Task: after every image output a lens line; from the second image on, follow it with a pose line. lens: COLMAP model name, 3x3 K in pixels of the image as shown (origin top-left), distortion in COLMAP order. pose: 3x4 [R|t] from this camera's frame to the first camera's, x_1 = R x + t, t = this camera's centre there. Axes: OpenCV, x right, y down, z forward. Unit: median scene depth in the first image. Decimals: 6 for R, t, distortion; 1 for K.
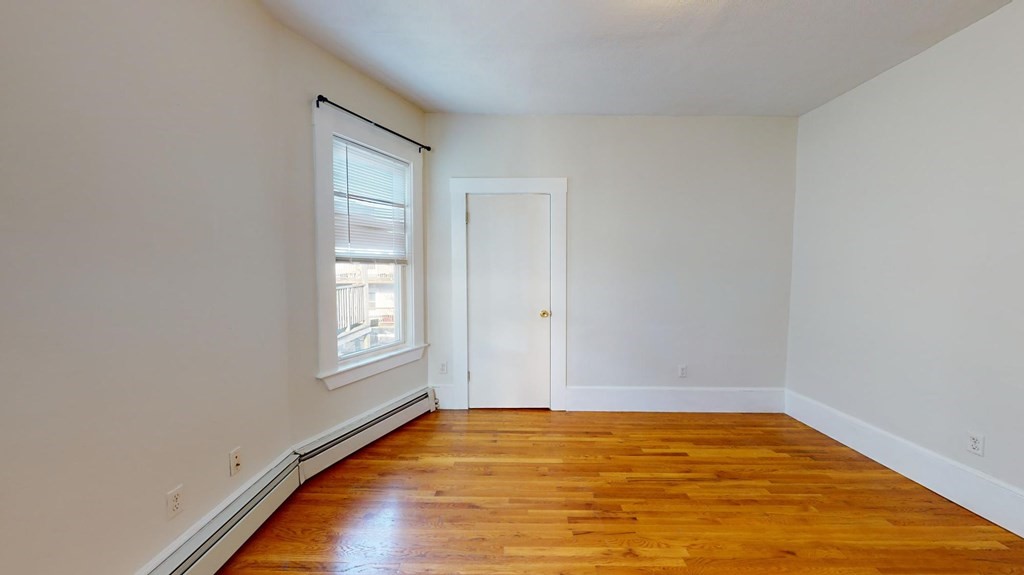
lens RADIAL K [[377.4, 0, 515.9], [0, 377.4, 286.9], [0, 0, 1]] dist [-0.002284, -0.000083]
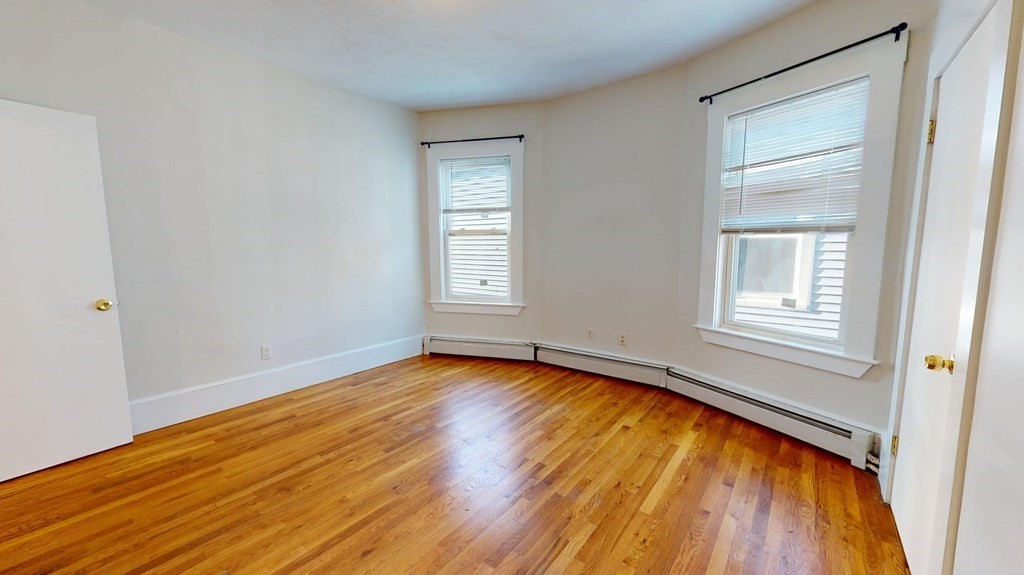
lens RADIAL K [[390.9, 0, 513.6], [0, 390.9, 287.7], [0, 0, 1]] dist [0.000323, -0.000060]
pose [[-0.608831, 0.089236, -0.788265, 0.818112], [-0.037209, 0.989347, 0.140739, -0.046536], [0.792427, 0.115017, -0.599025, 1.209071]]
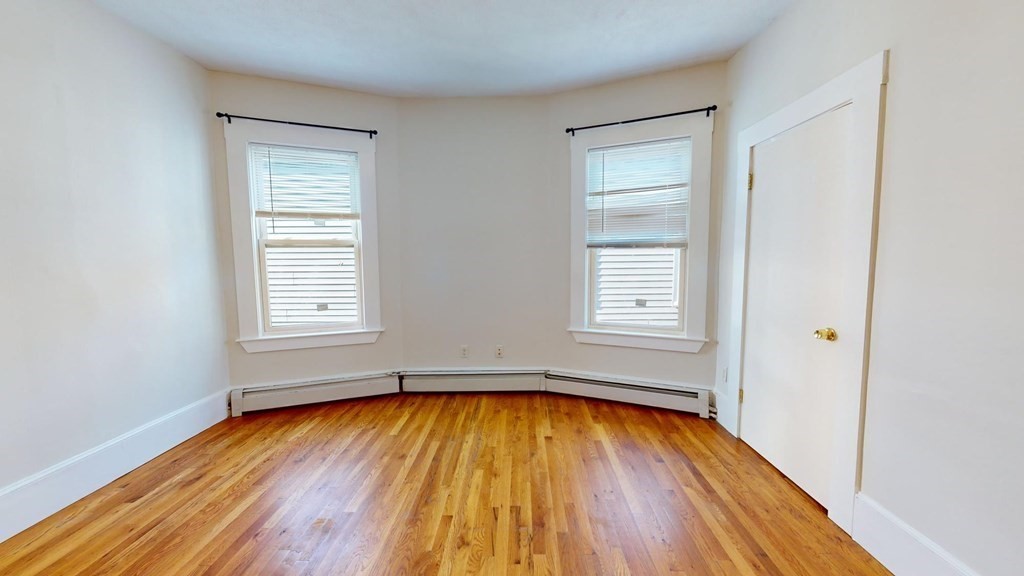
lens RADIAL K [[377.4, 0, 515.9], [0, 377.4, 287.4], [0, 0, 1]] dist [-0.002284, -0.000083]
pose [[-0.014157, 0.079944, -0.996699, 0.829322], [-0.043032, 0.995826, 0.080485, -0.023600], [0.998973, 0.044029, -0.010658, 0.760935]]
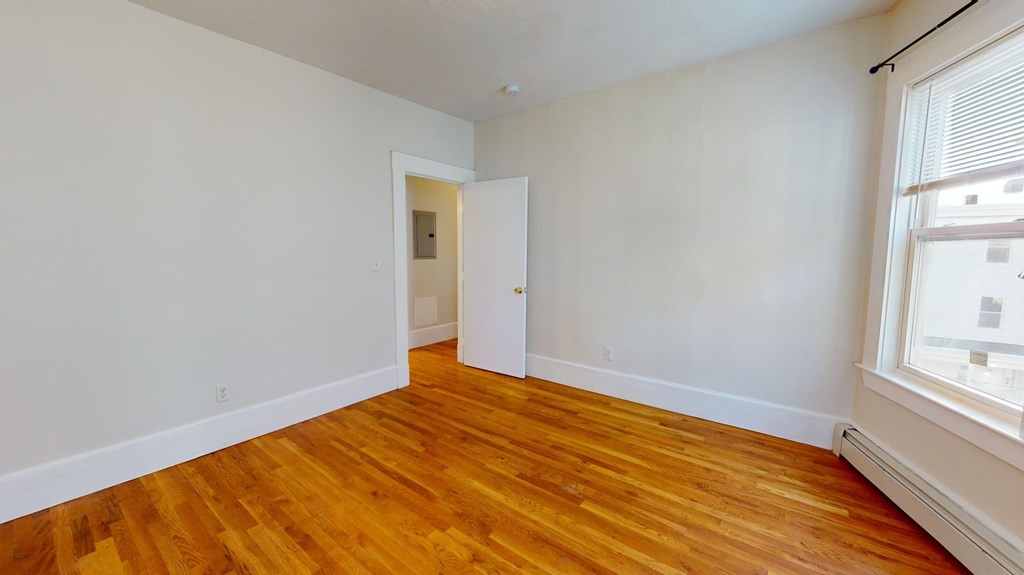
lens RADIAL K [[390.9, 0, 513.6], [0, 390.9, 287.7], [0, 0, 1]] dist [0.000323, -0.000060]
pose [[-0.786622, -0.063473, 0.614163, -0.214720], [0.023348, 0.990933, 0.132316, -0.051977], [-0.616993, 0.118422, -0.778008, 1.095359]]
